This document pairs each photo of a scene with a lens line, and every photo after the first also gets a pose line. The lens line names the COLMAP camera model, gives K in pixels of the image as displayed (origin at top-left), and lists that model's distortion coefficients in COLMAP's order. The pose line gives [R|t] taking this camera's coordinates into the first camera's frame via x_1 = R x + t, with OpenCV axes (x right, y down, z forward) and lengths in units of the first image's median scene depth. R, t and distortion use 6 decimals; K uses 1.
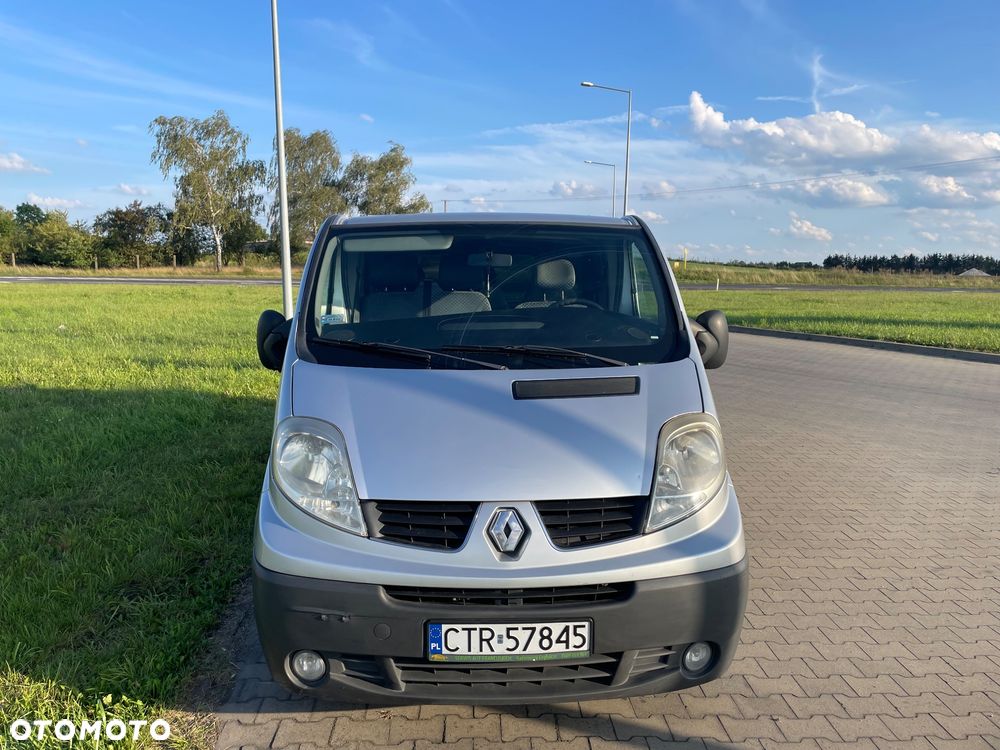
lens RADIAL K [[751.1, 0, 488.6], [0, 751.1, 359.5], [0, 0, 1]] dist [0.073177, -0.091183]
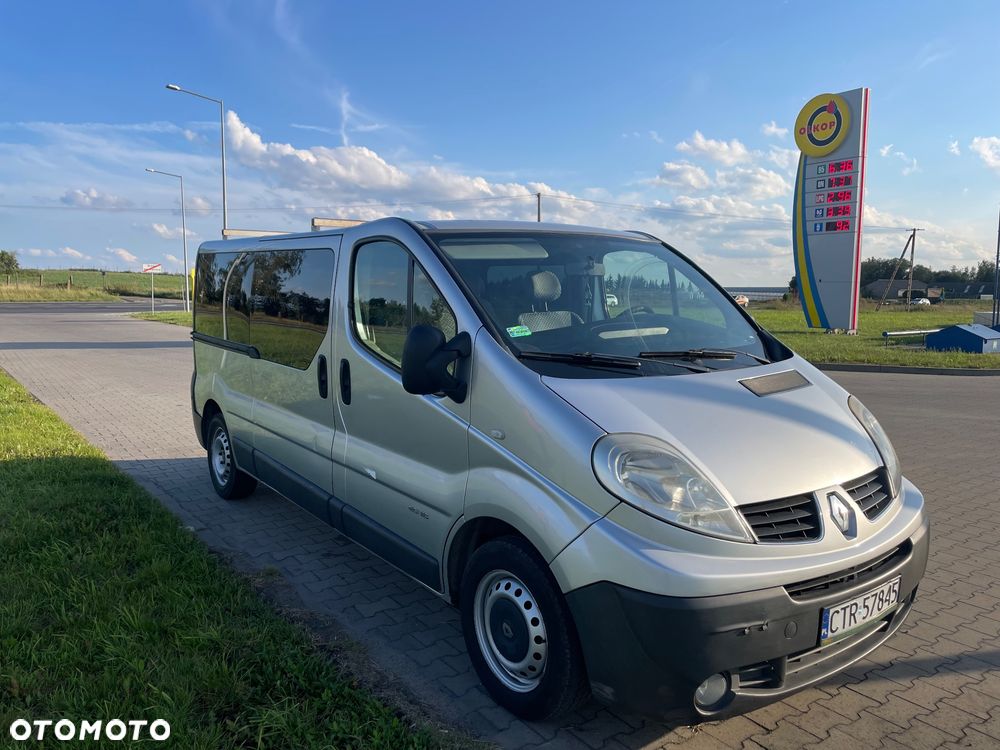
lens RADIAL K [[751.1, 0, 475.1], [0, 751.1, 357.5], [0, 0, 1]] dist [0.073177, -0.091183]
pose [[0.830322, -0.052298, 0.554825, -0.897488], [0.067900, 0.997663, -0.007574, -0.023656], [-0.553132, 0.043961, 0.831933, 0.318631]]
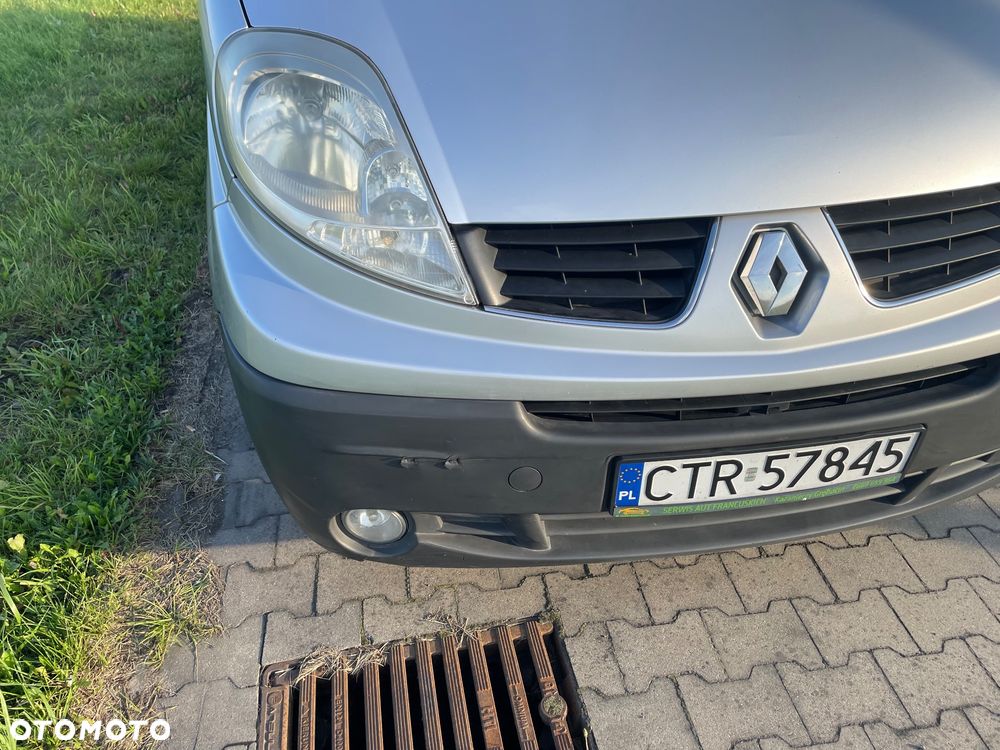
lens RADIAL K [[751.1, 0, 501.1], [0, 751.1, 365.6], [0, 0, 1]] dist [0.073177, -0.091183]
pose [[0.992384, -0.079086, 0.094439, -0.171272], [0.026256, 0.884868, 0.465102, 0.046845], [-0.120349, -0.459080, 0.880205, 0.510576]]
